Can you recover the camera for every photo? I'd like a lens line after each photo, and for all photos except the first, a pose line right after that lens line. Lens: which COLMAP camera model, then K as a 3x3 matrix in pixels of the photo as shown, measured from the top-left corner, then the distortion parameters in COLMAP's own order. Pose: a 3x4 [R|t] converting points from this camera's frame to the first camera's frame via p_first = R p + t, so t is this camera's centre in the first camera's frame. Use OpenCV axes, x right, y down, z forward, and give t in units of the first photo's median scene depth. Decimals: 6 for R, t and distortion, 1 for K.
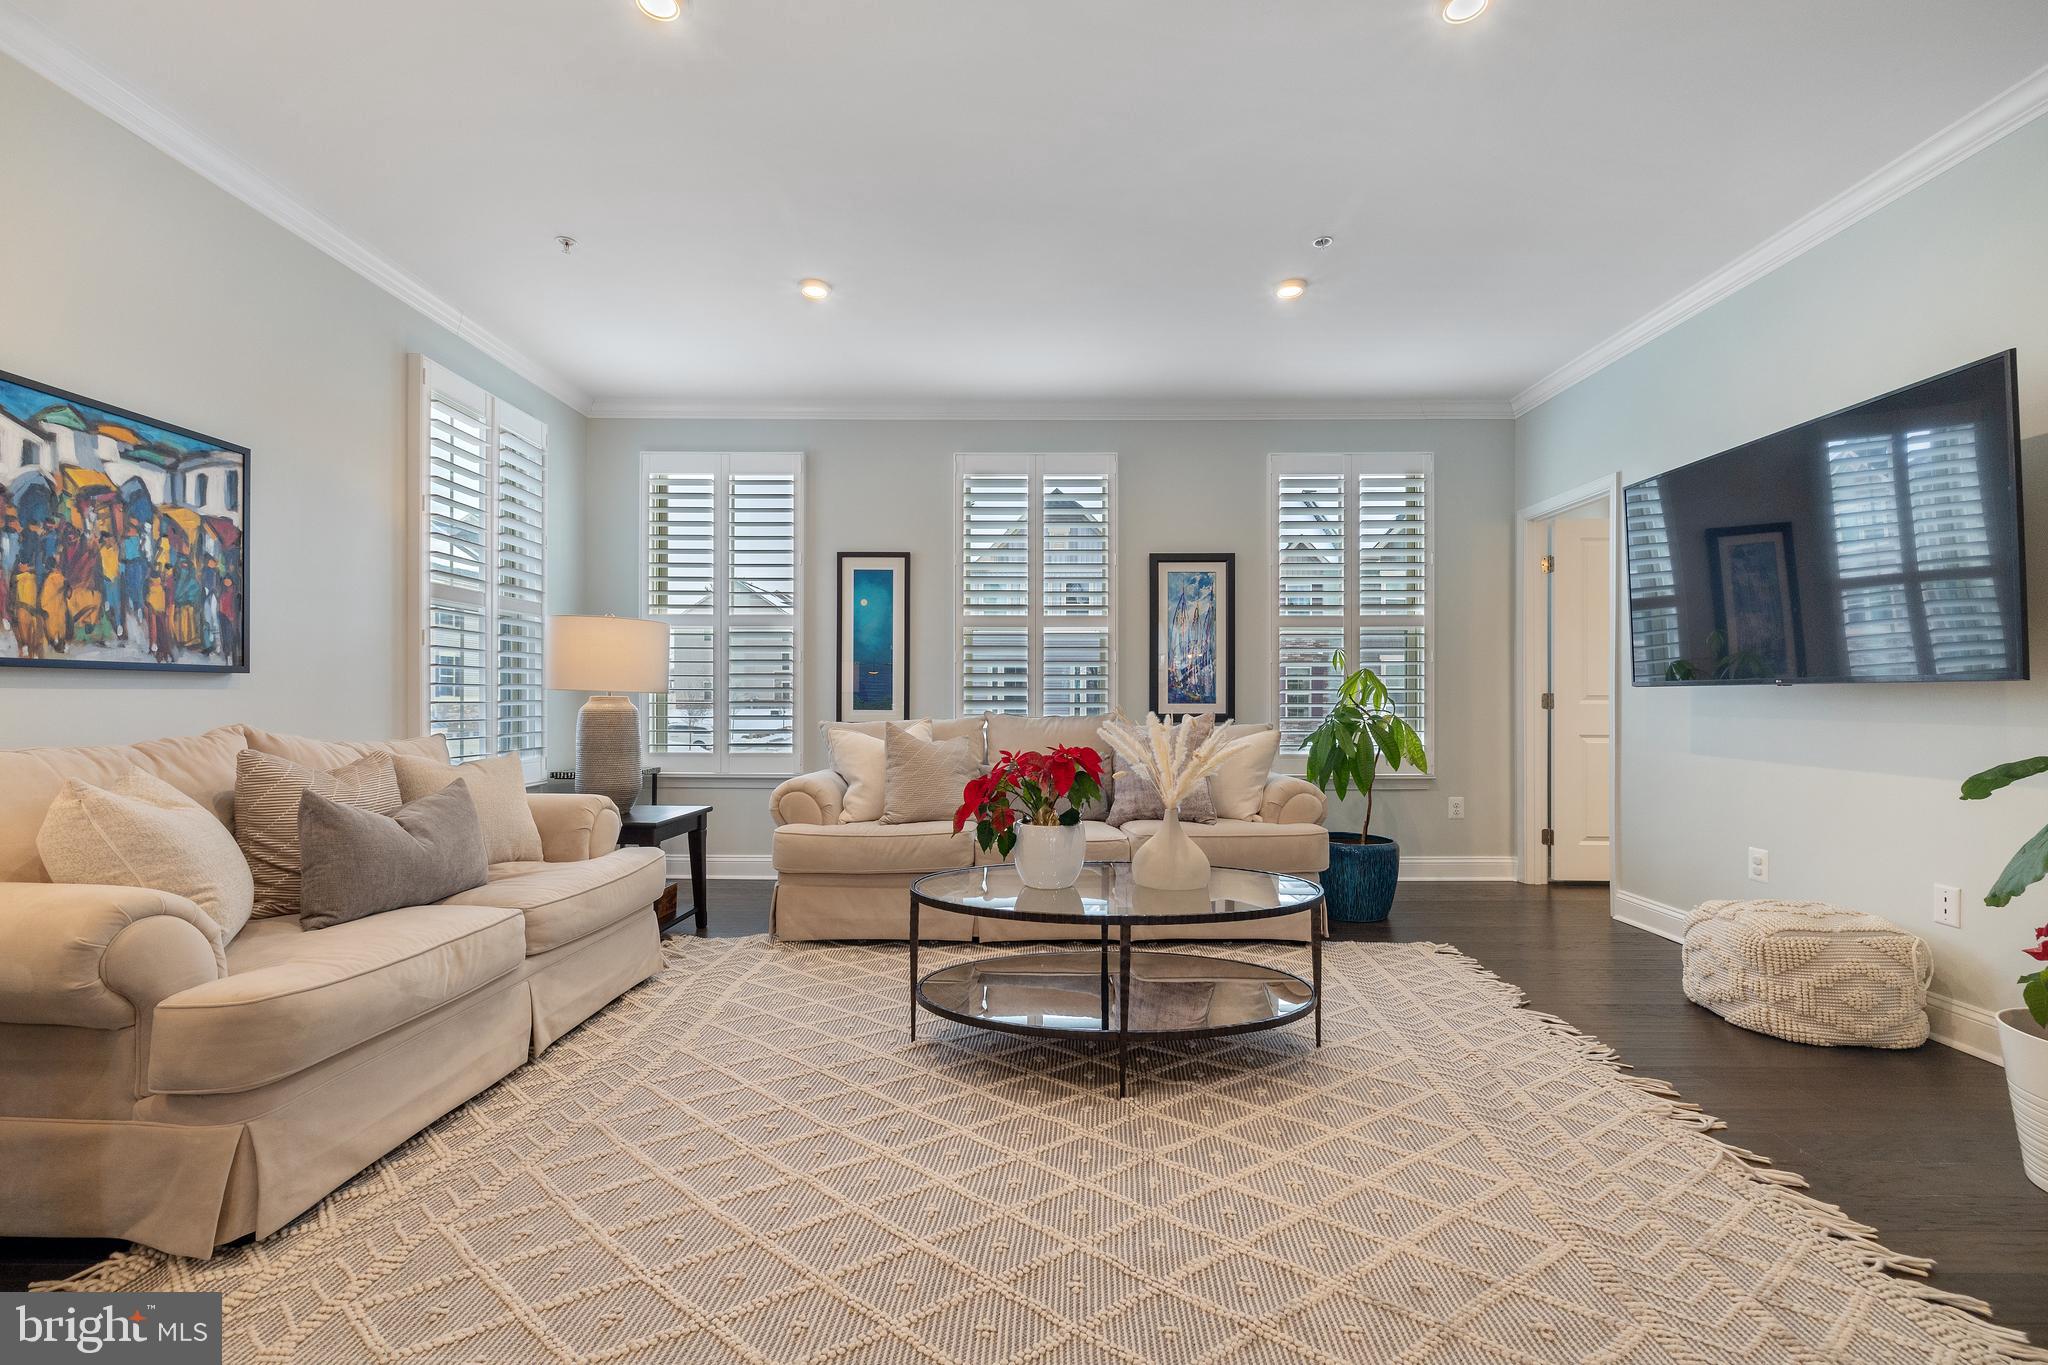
lens RADIAL K [[864.9, 0, 1030.4], [0, 864.9, 701.8], [0, 0, 1]] dist [0.000782, 0.000633]
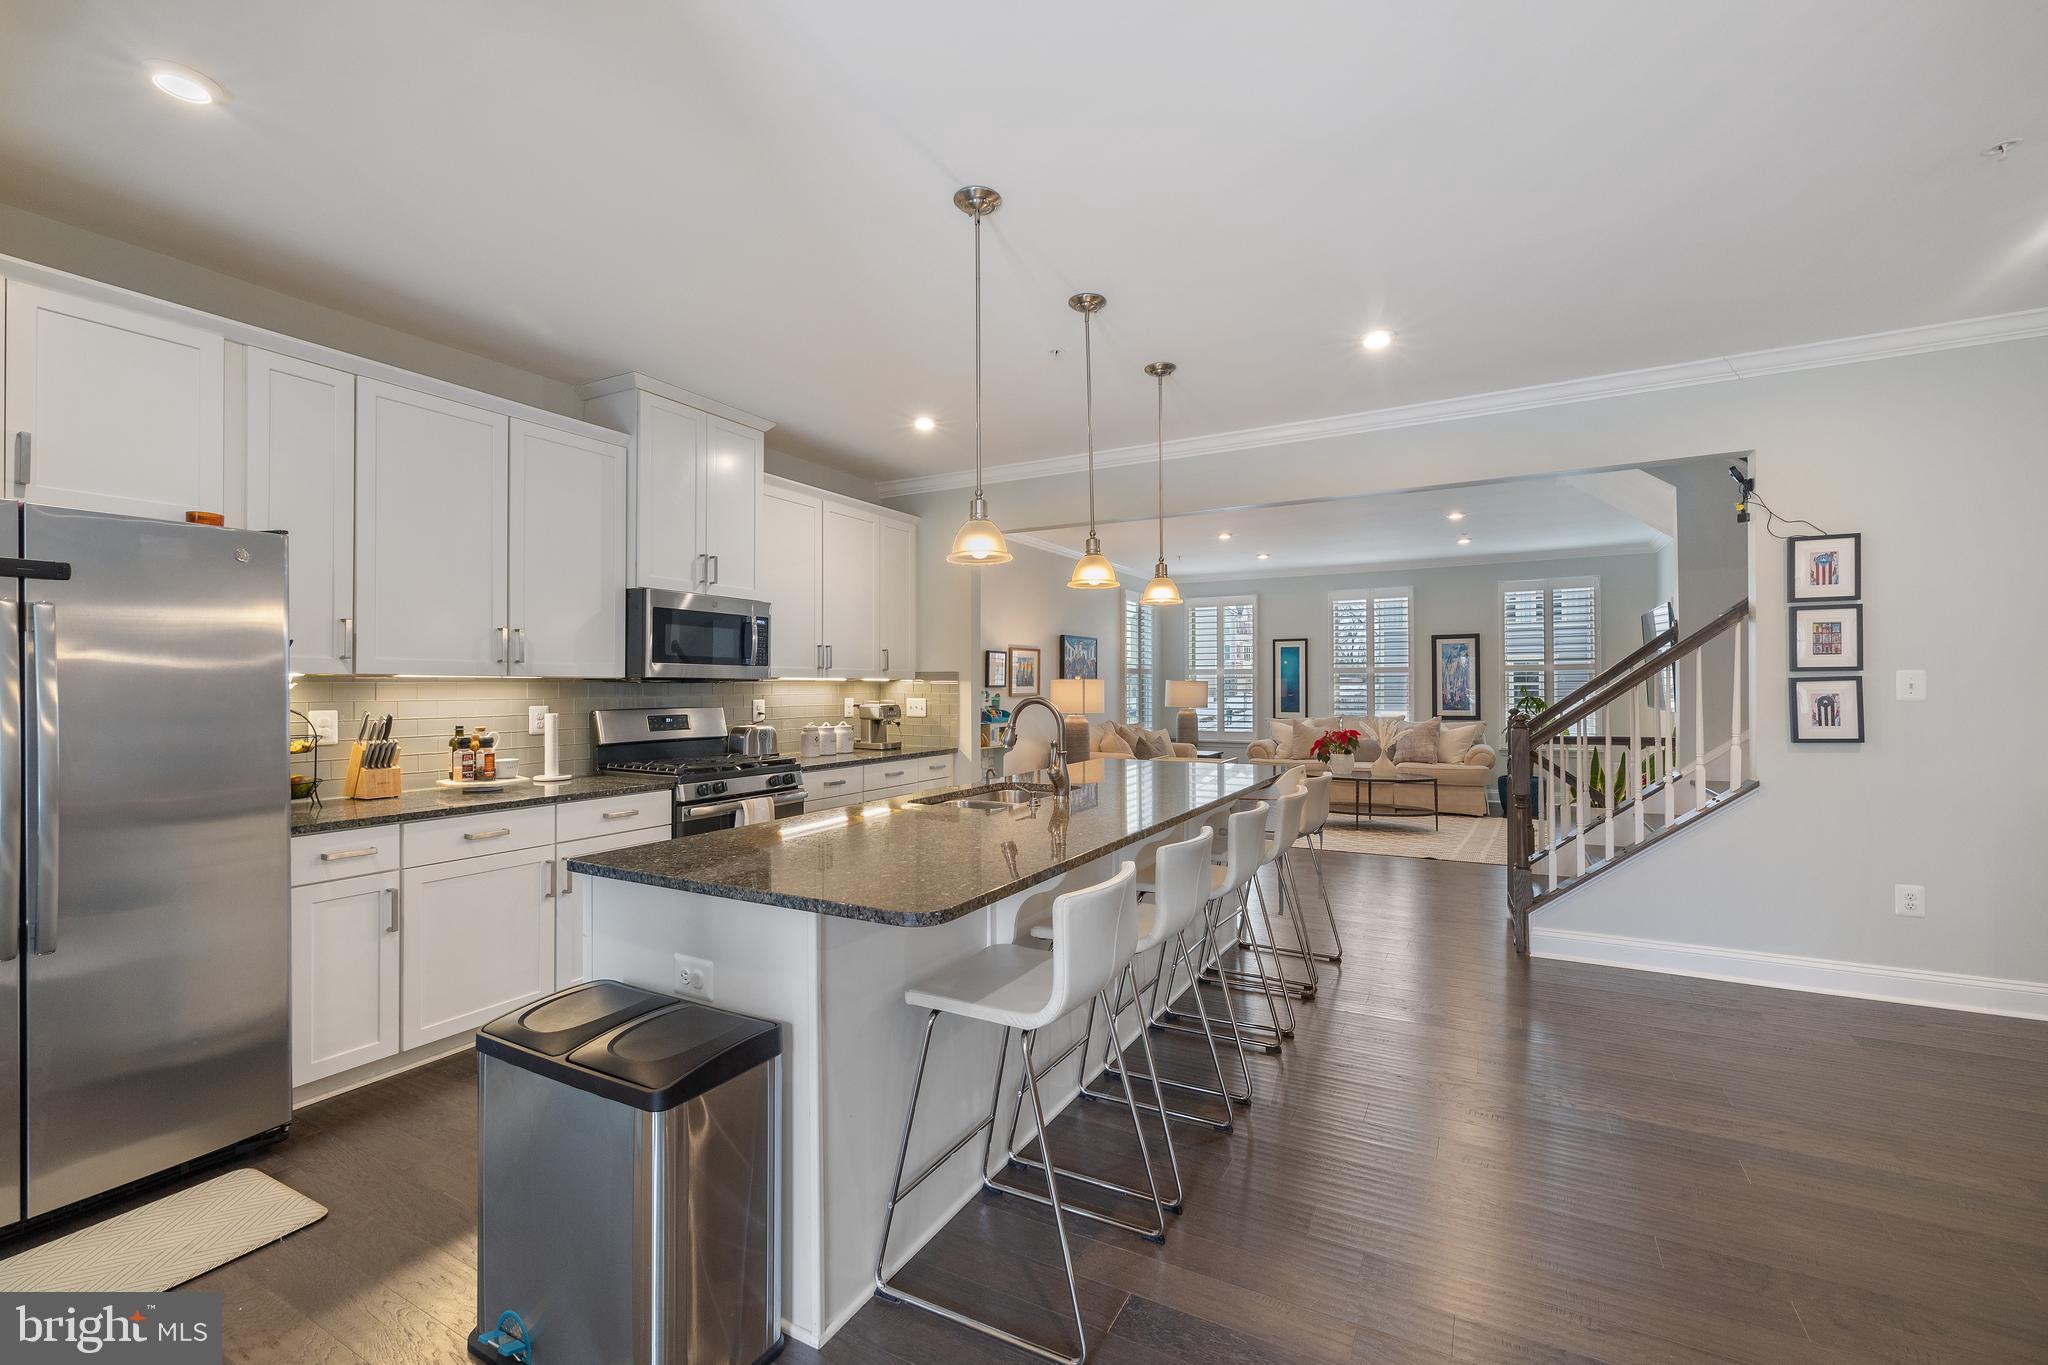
lens RADIAL K [[864.9, 0, 1025.0], [0, 864.9, 678.9], [0, 0, 1]] dist [0.000782, 0.000633]
pose [[0.877119, -0.010434, -0.480159, 0.490242], [0.006064, 0.999925, -0.010650, -0.098800], [0.480234, 0.006429, 0.877117, -2.160260]]
